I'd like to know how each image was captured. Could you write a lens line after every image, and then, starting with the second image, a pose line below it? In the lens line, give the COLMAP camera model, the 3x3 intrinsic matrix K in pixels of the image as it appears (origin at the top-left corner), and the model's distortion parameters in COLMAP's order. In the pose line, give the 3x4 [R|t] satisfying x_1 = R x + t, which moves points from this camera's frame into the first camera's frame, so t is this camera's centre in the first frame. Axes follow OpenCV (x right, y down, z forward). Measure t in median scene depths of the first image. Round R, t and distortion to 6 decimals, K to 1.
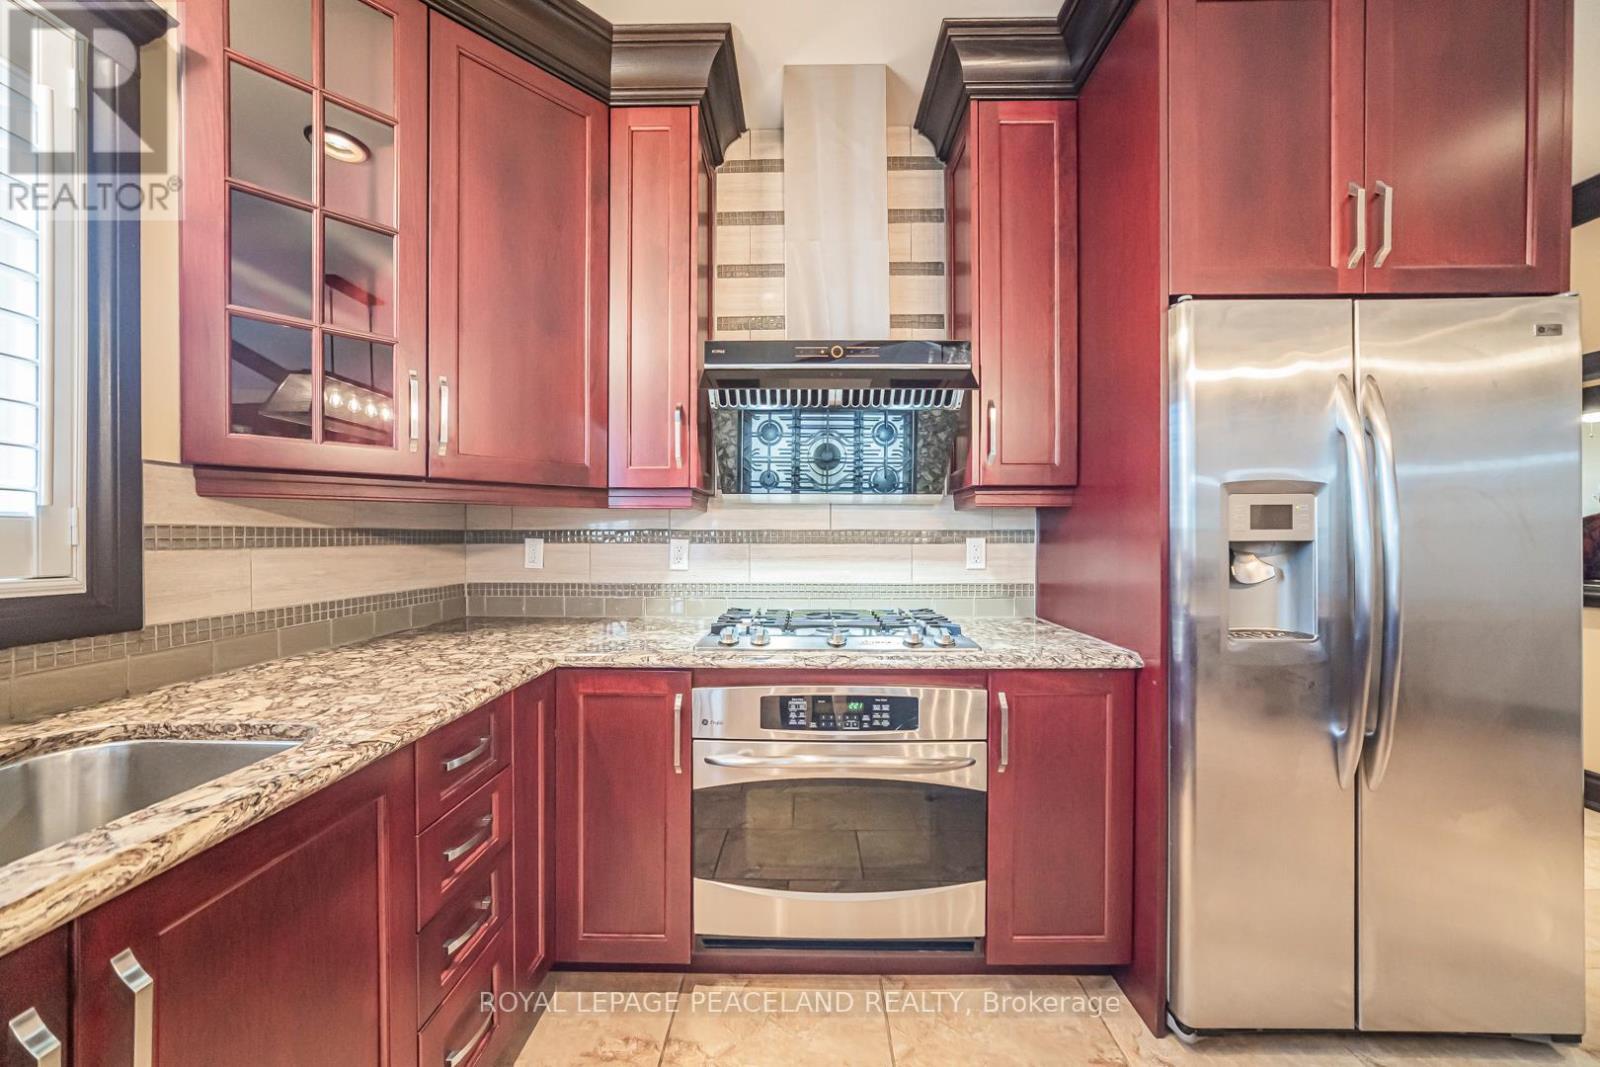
lens RADIAL K [[559.8, 0, 796.8], [0, 559.8, 540.0], [0, 0, 1]] dist [-0.028128, 0.009231]
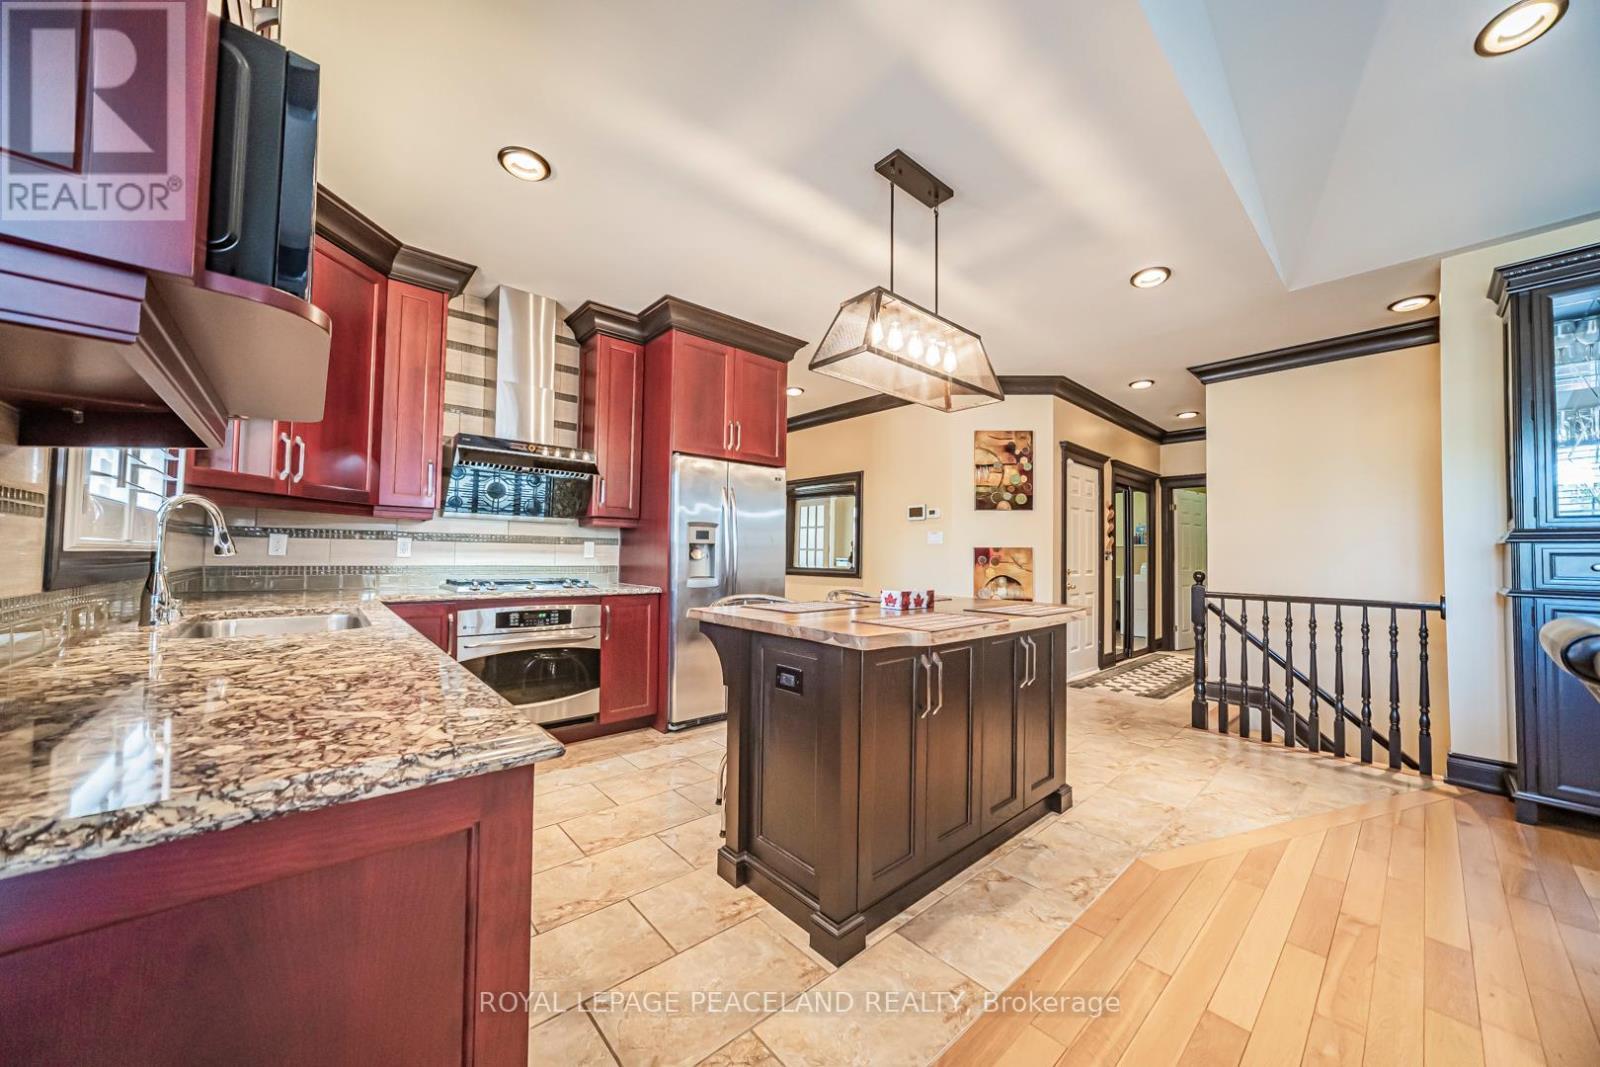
lens RADIAL K [[559.8, 0, 796.8], [0, 559.8, 540.0], [0, 0, 1]] dist [-0.028128, 0.009231]
pose [[0.740908, 0.029732, 0.670948, -0.506211], [-0.009611, 0.999387, -0.033673, 0.054065], [-0.671538, 0.018500, 0.740739, -1.039829]]
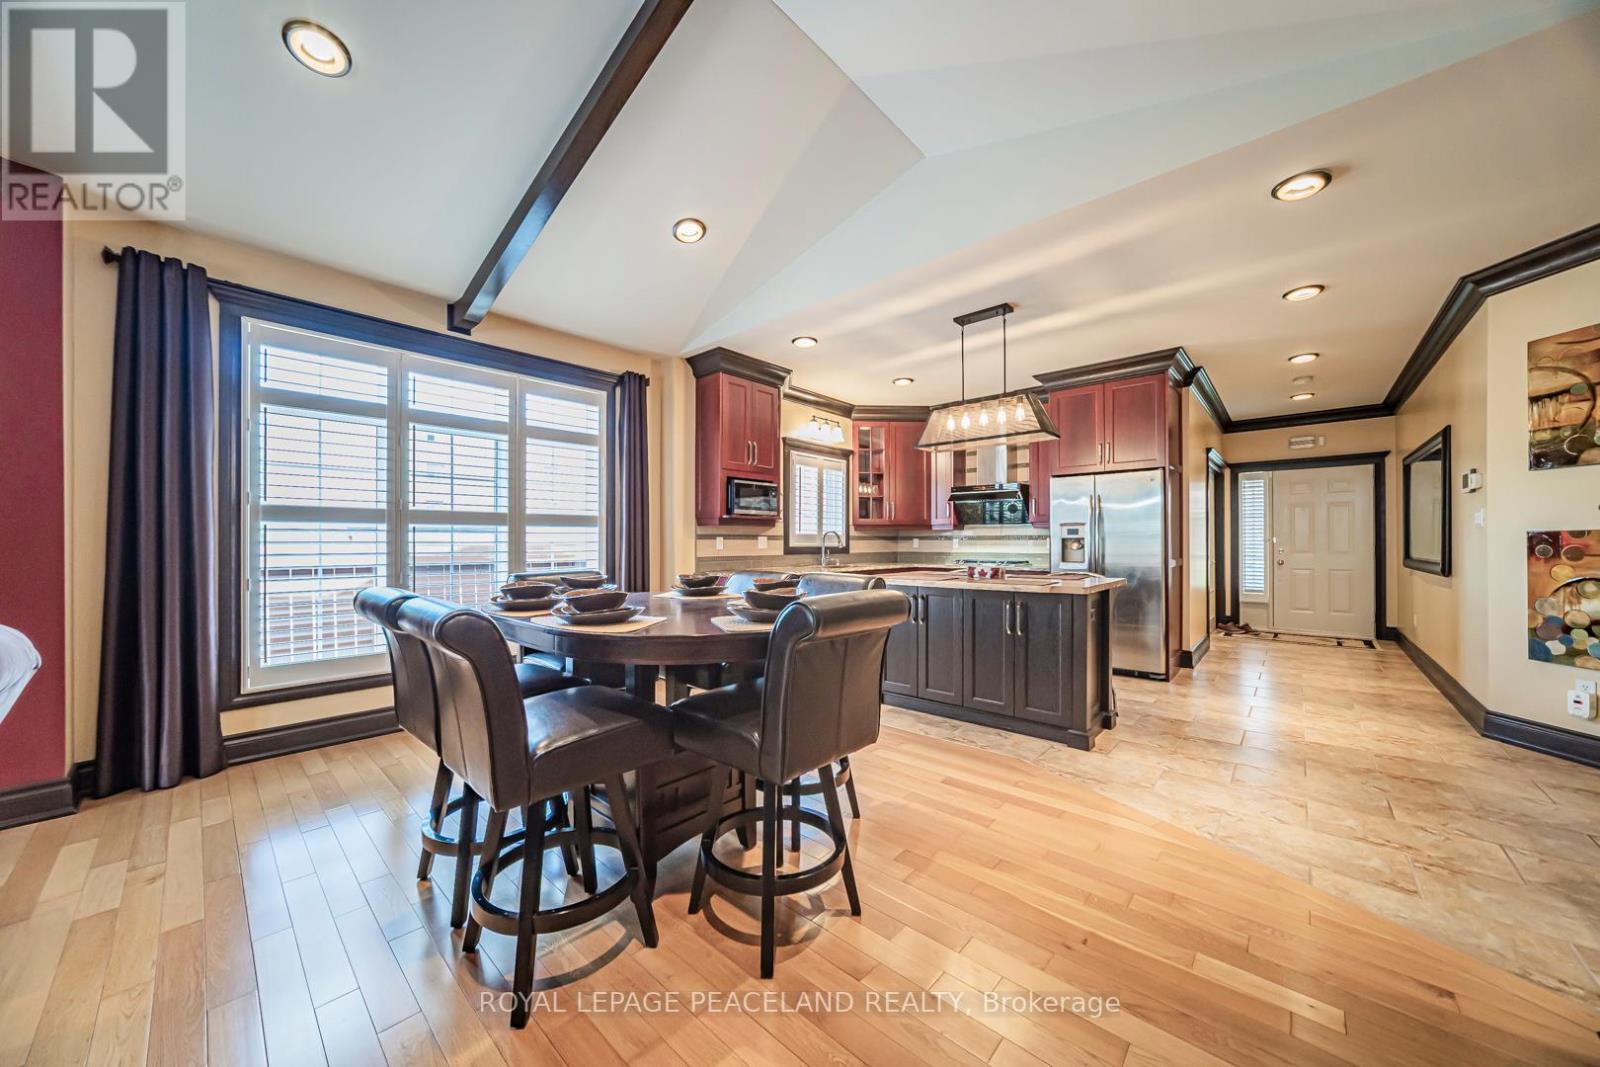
lens RADIAL K [[559.8, 0, 796.8], [0, 559.8, 540.0], [0, 0, 1]] dist [-0.028128, 0.009231]
pose [[0.749758, -0.002437, -0.661708, 1.431563], [-0.001775, 0.999982, -0.005694, 0.030407], [0.661710, 0.005444, 0.749740, -2.348655]]
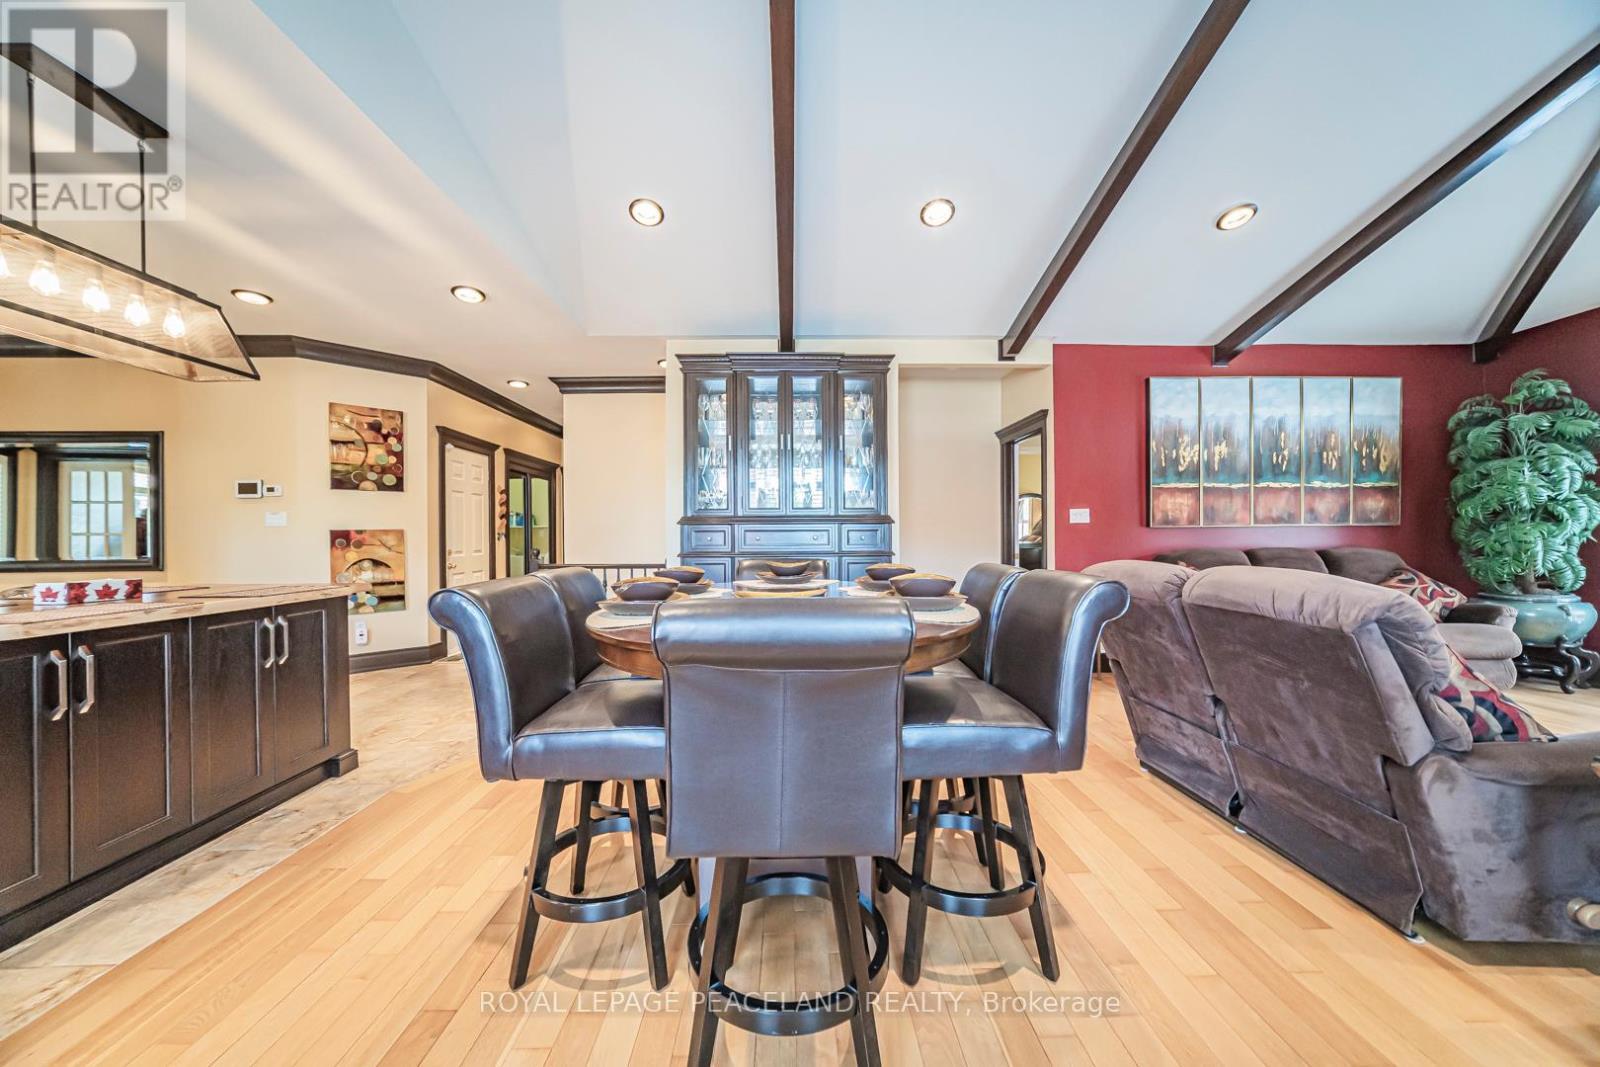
lens RADIAL K [[559.8, 0, 796.8], [0, 559.8, 540.0], [0, 0, 1]] dist [-0.028128, 0.009231]
pose [[-0.033913, -0.002953, 0.999420, -0.588717], [0.015473, 0.999874, 0.003479, 0.060454], [-0.999305, 0.015582, -0.033863, -1.627916]]
